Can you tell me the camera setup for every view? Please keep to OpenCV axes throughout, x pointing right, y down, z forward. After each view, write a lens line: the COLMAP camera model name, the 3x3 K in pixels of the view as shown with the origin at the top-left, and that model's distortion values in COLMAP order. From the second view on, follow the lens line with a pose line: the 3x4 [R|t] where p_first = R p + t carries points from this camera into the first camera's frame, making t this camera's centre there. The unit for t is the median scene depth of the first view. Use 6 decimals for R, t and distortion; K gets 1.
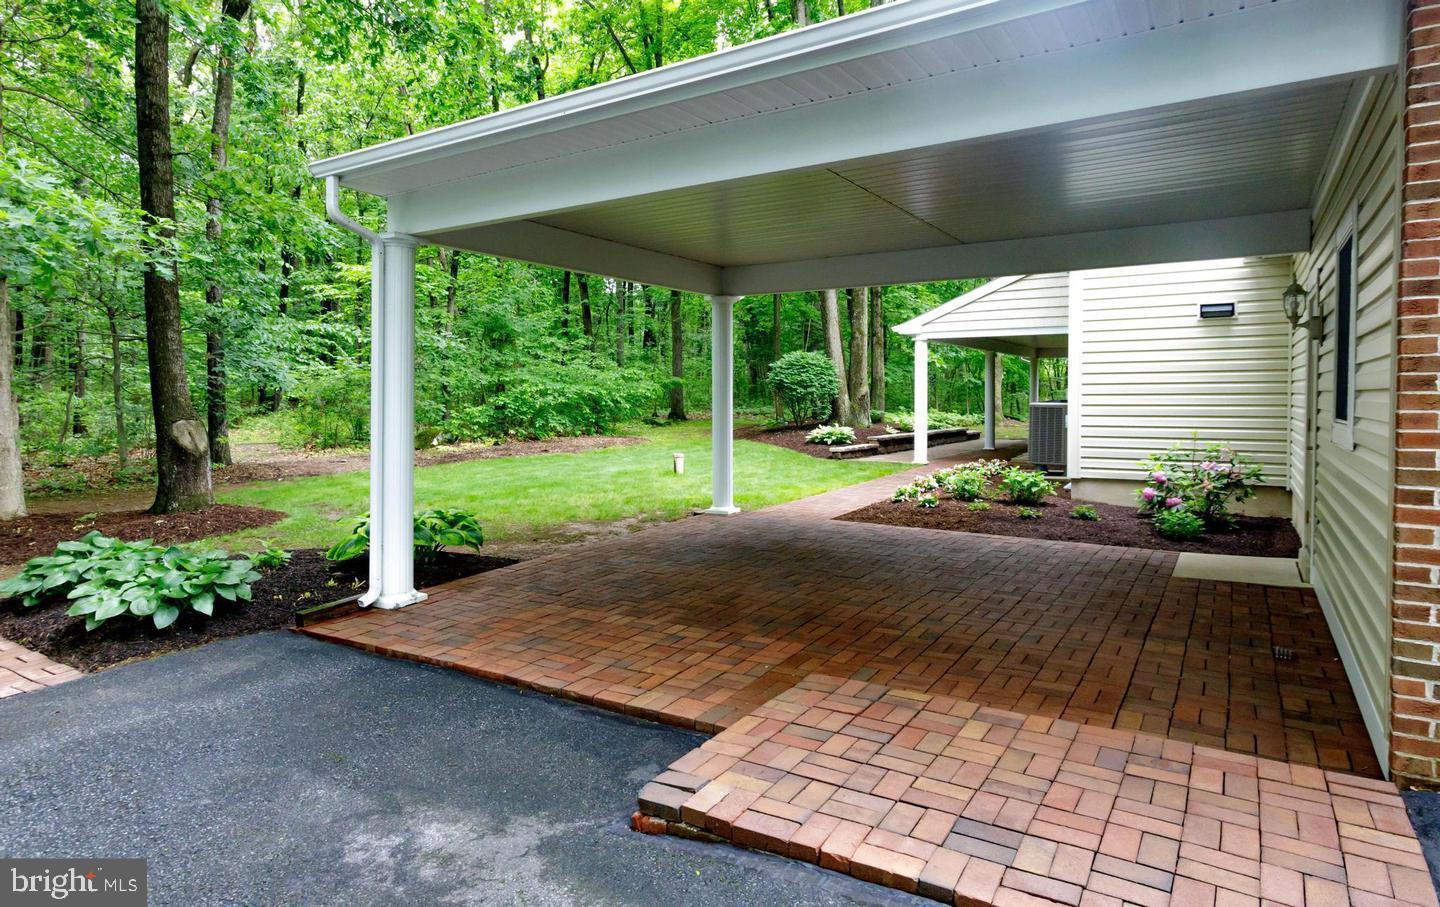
lens RADIAL K [[826.3, 0, 713.9], [0, 826.3, 420.0], [0, 0, 1]] dist [-0.001127, -0.000268]
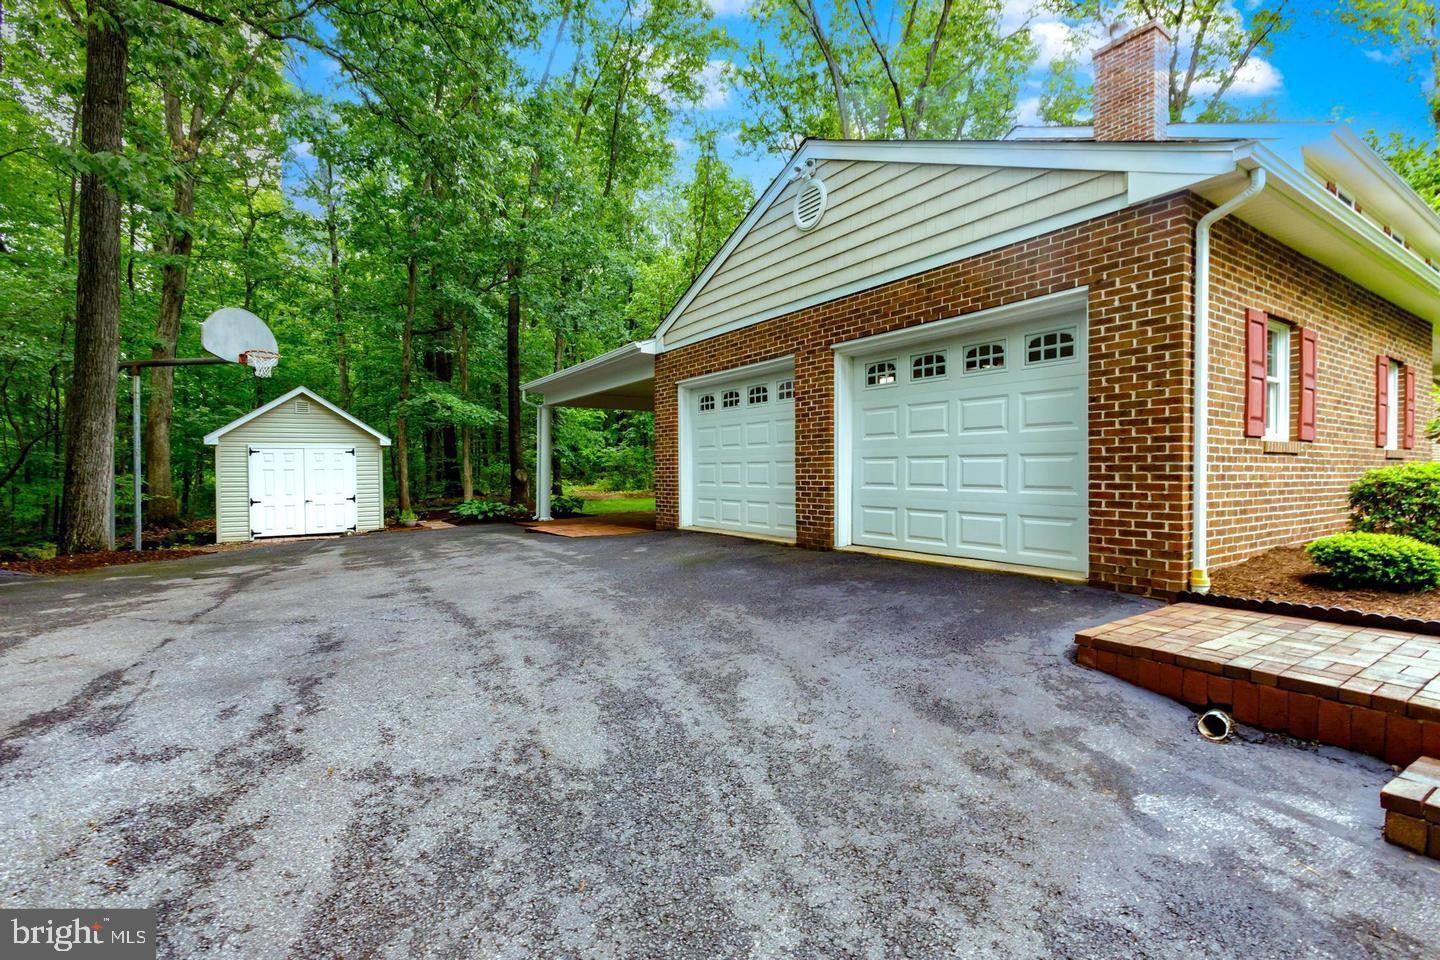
lens RADIAL K [[665.5, 0, 720.3], [0, 665.5, 475.4], [0, 0, 1]] dist [0.001691, 0.000775]
pose [[0.919323, -0.002347, -0.393497, 0.405104], [-0.006541, 0.999753, -0.021244, 0.032045], [0.393449, 0.022104, 0.919080, -0.355318]]
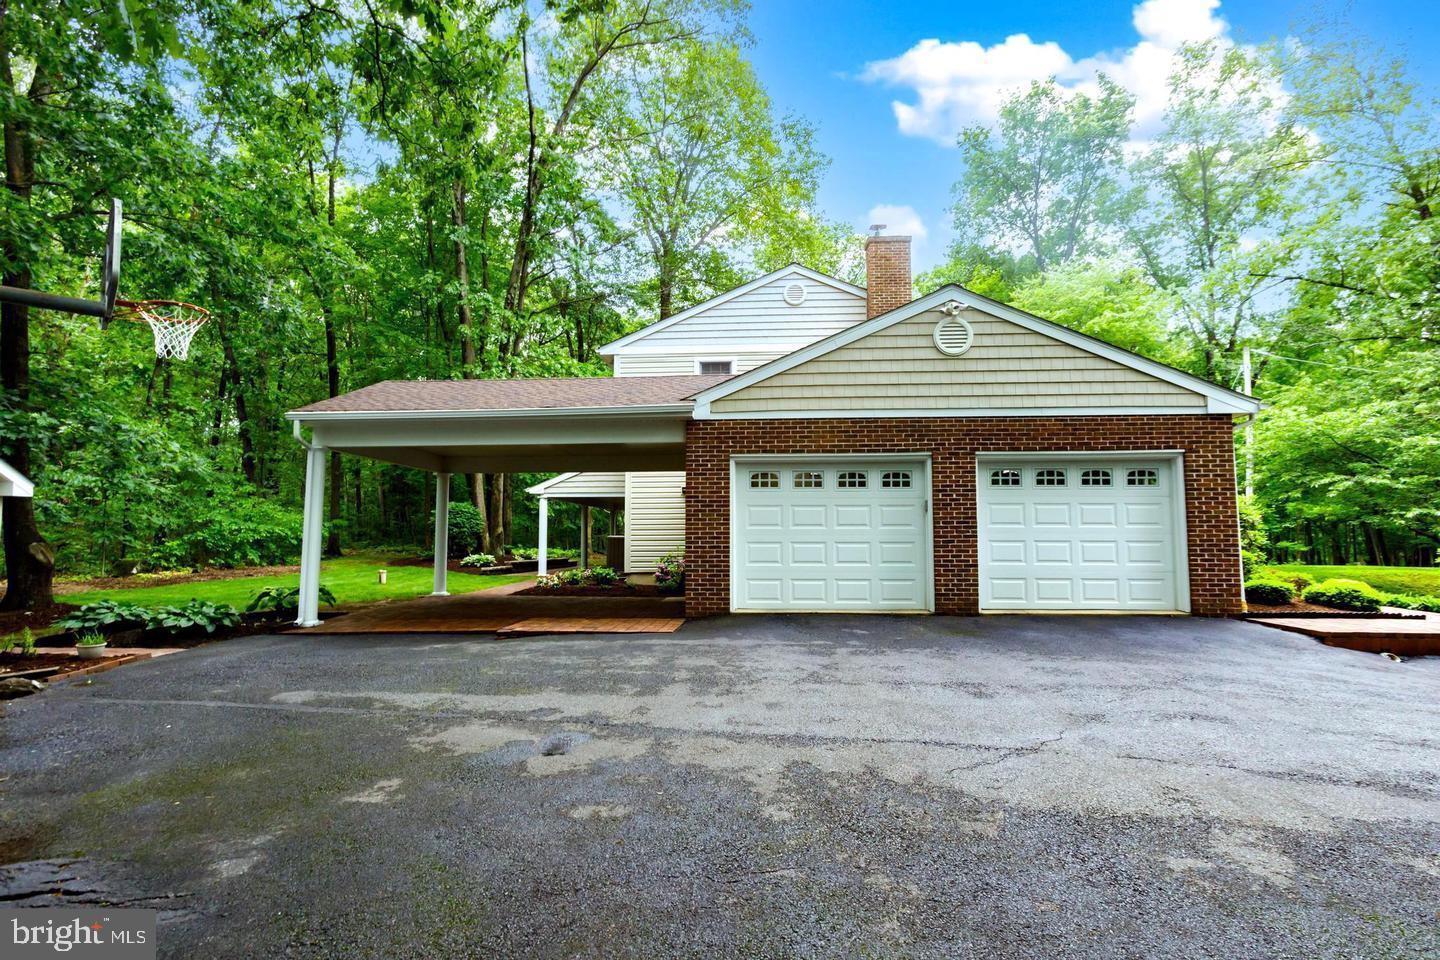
lens RADIAL K [[759.0, 0, 717.1], [0, 759.0, 488.6], [0, 0, 1]] dist [-0.004714, -0.000285]
pose [[0.877912, 0.033388, 0.477657, -0.130991], [0.014298, 0.995293, -0.095849, 0.025690], [-0.478609, 0.090977, 0.873302, -0.370611]]
